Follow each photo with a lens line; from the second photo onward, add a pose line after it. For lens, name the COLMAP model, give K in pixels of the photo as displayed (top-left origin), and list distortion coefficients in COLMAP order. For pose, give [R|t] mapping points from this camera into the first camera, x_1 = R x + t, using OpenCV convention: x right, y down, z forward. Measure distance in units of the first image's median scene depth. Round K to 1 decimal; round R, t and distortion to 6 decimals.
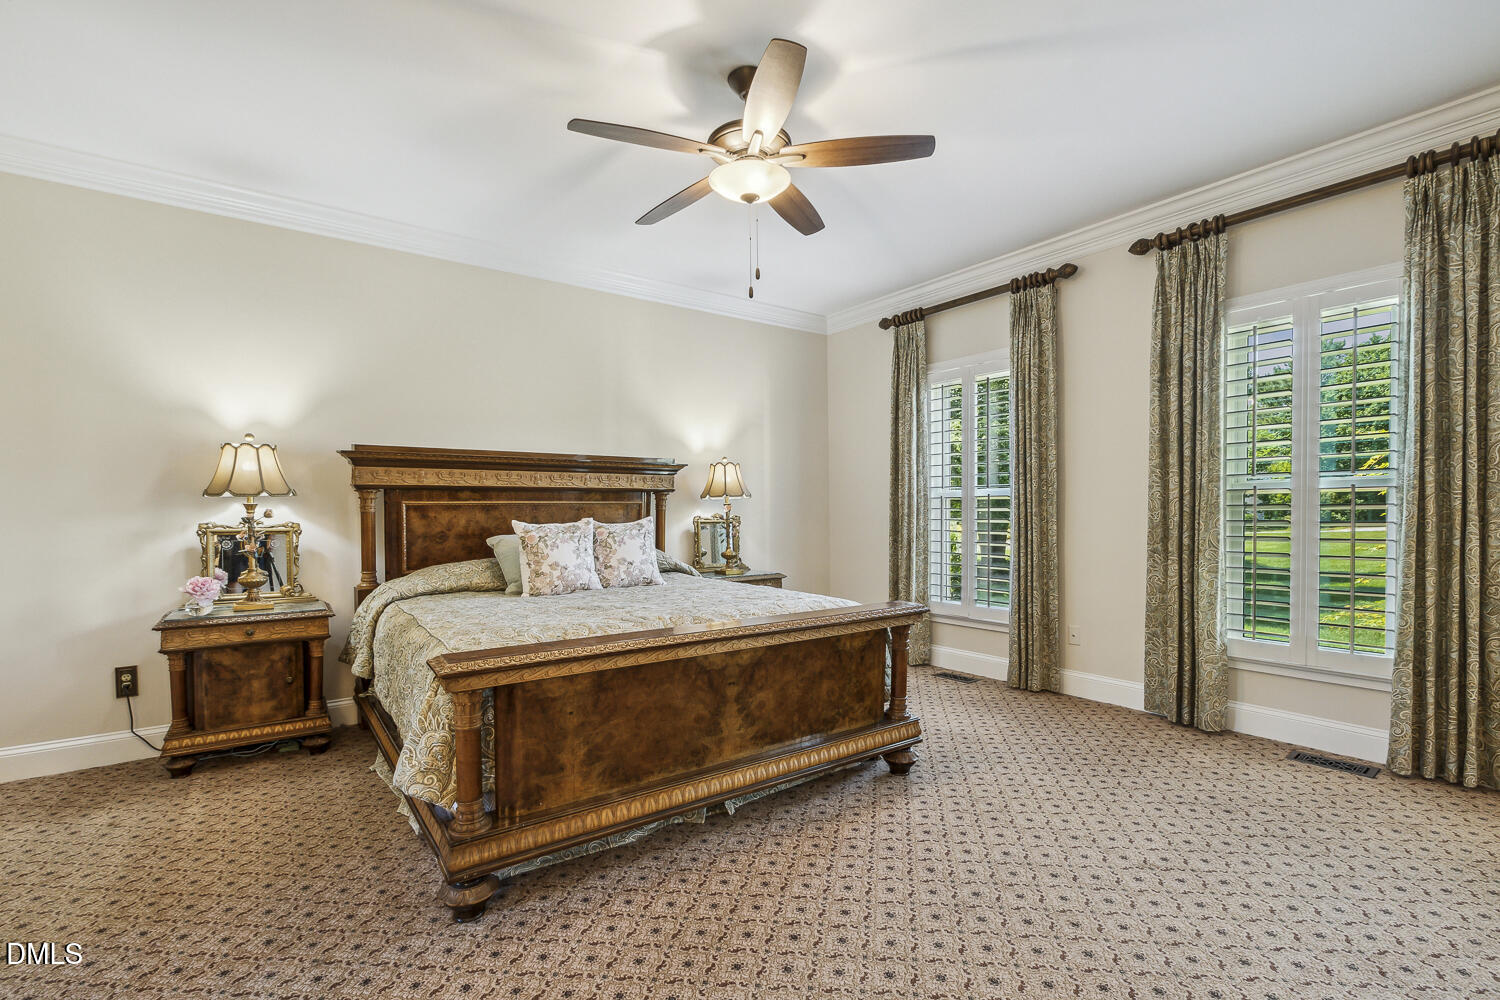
lens RADIAL K [[695.9, 0, 751.8], [0, 695.9, 508.5], [0, 0, 1]] dist [-0.000561, 0.000750]
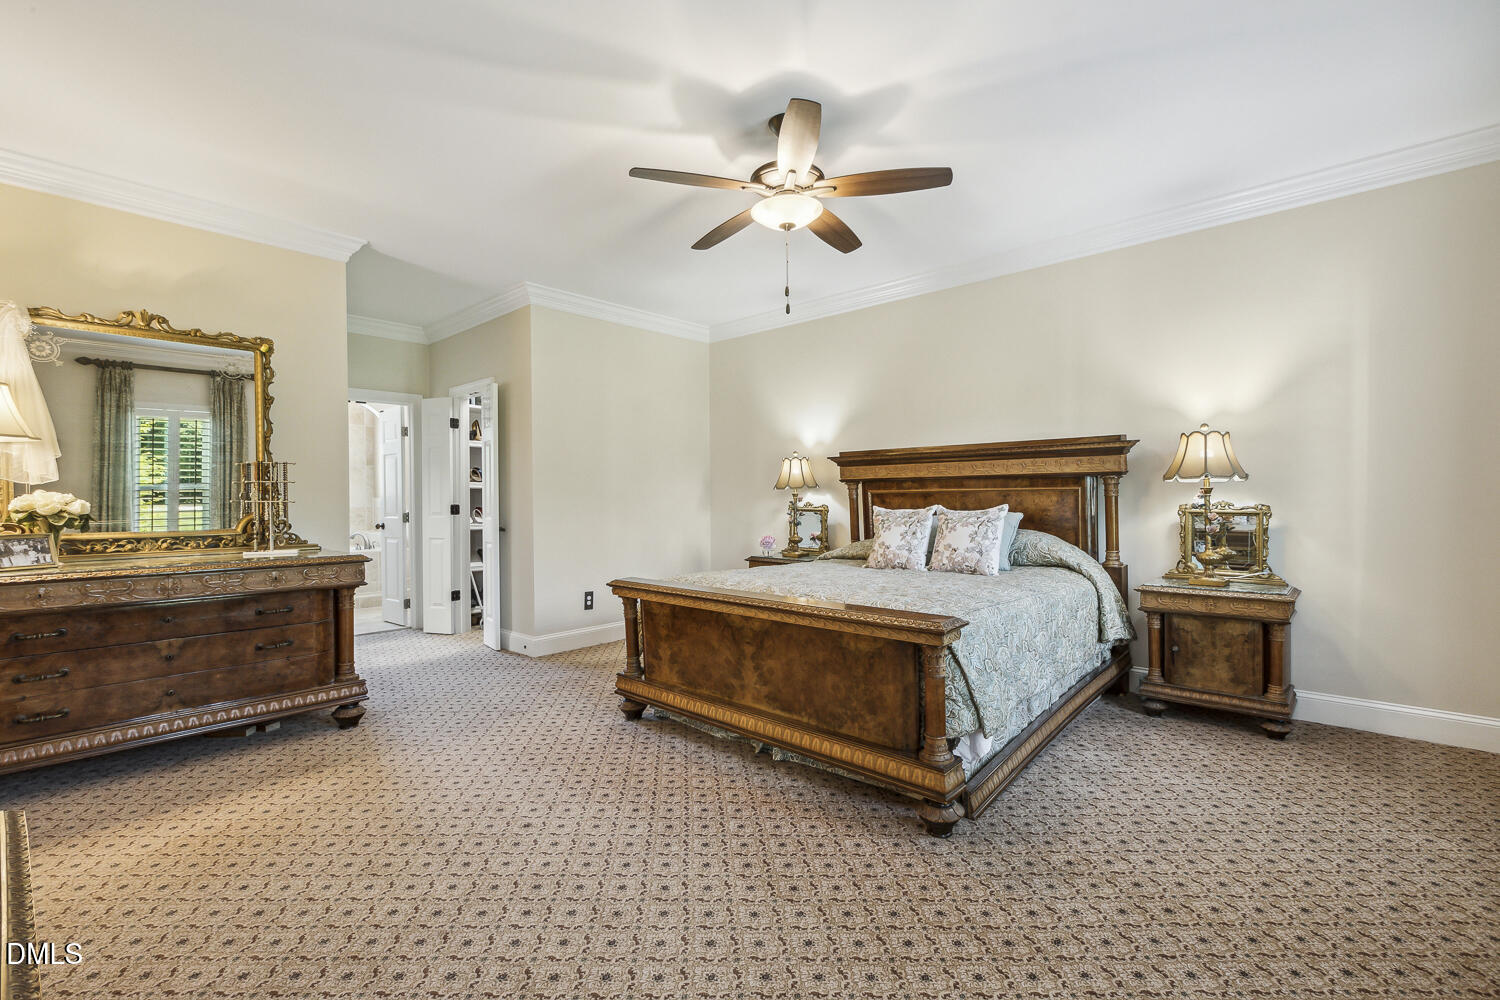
lens RADIAL K [[661.6, 0, 754.9], [0, 661.6, 498.9], [0, 0, 1]] dist [-0.003870, -0.000311]
pose [[0.191330, 0.005817, -0.981508, 0.961461], [0.008258, 0.999938, 0.007536, -0.007283], [0.981491, -0.009547, 0.191270, 0.690923]]
